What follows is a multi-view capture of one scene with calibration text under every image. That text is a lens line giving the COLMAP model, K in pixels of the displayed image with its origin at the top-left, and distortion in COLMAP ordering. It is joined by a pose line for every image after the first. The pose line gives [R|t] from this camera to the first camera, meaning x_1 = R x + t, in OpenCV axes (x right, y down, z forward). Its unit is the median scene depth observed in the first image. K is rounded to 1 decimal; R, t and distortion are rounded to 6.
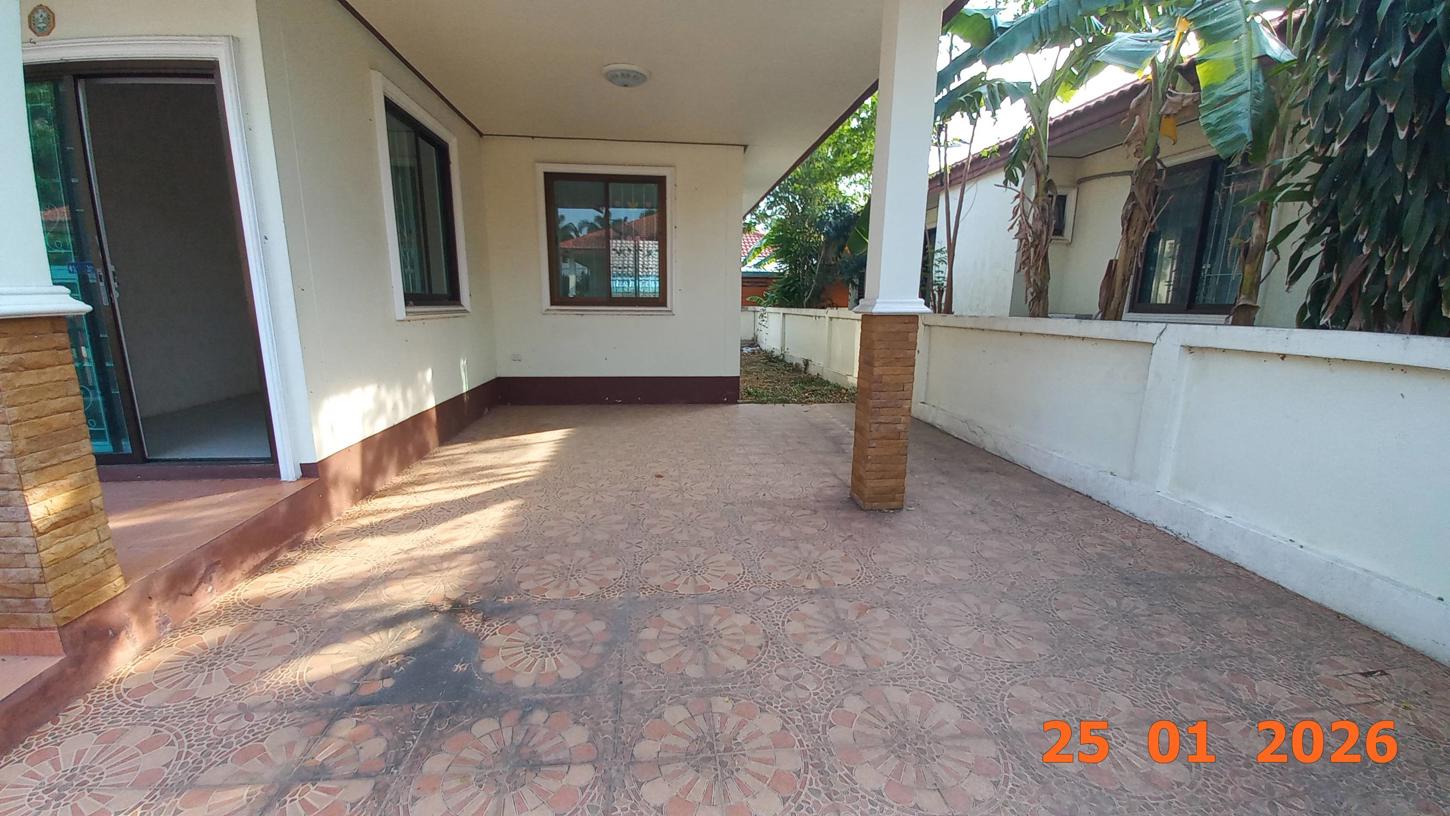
lens RADIAL K [[581.3, 0, 720.5], [0, 581.3, 429.5], [0, 0, 1]] dist [-0.000208, 0.000008]
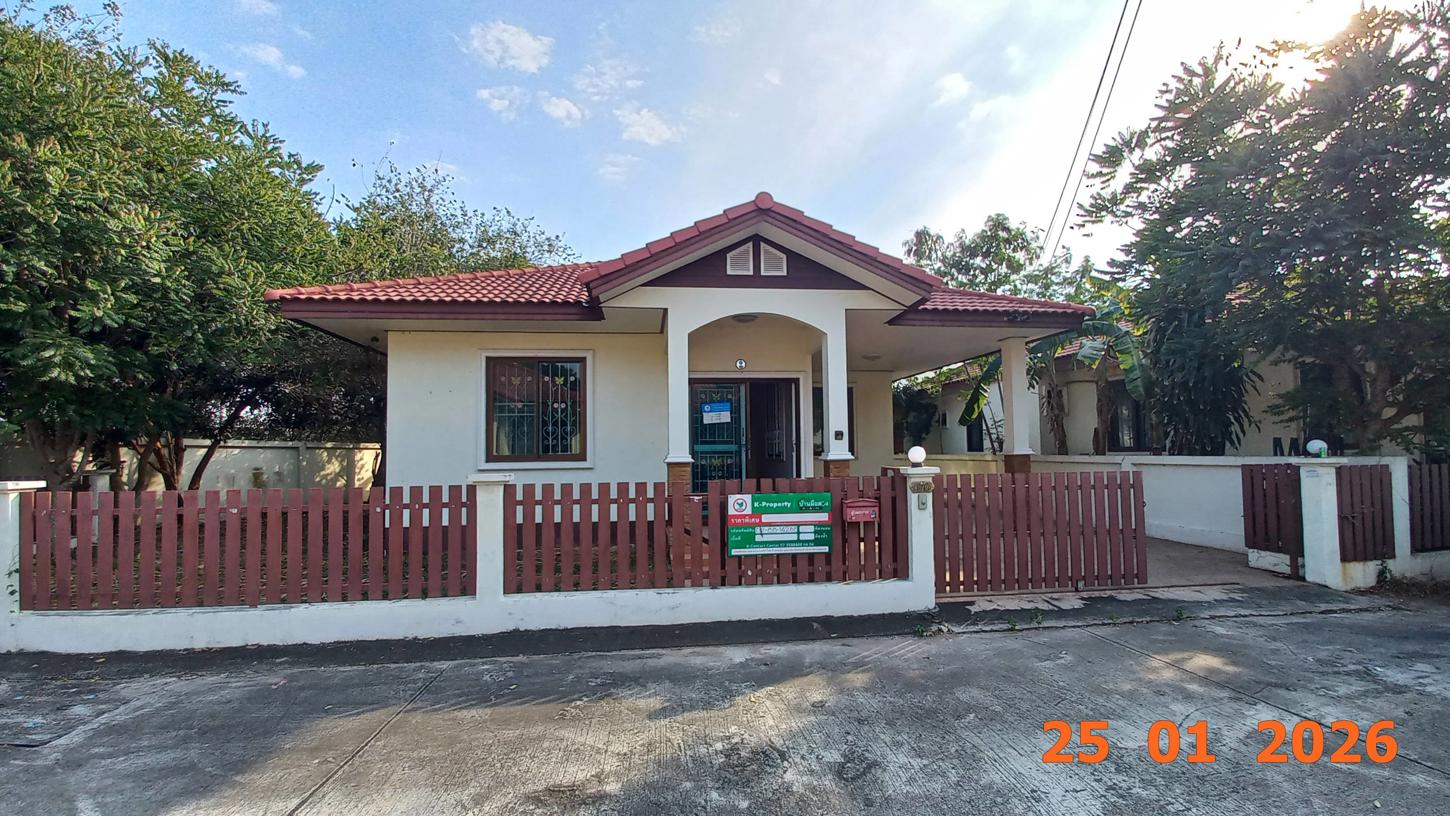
lens RADIAL K [[530.3, 0, 725.0], [0, 530.3, 408.0], [0, 0, 1]] dist [-0.000267, -0.000028]
pose [[0.999553, -0.016589, -0.024859, -0.644801], [0.008703, 0.957321, -0.288896, 0.191749], [0.028590, 0.288551, 0.957038, -0.933830]]
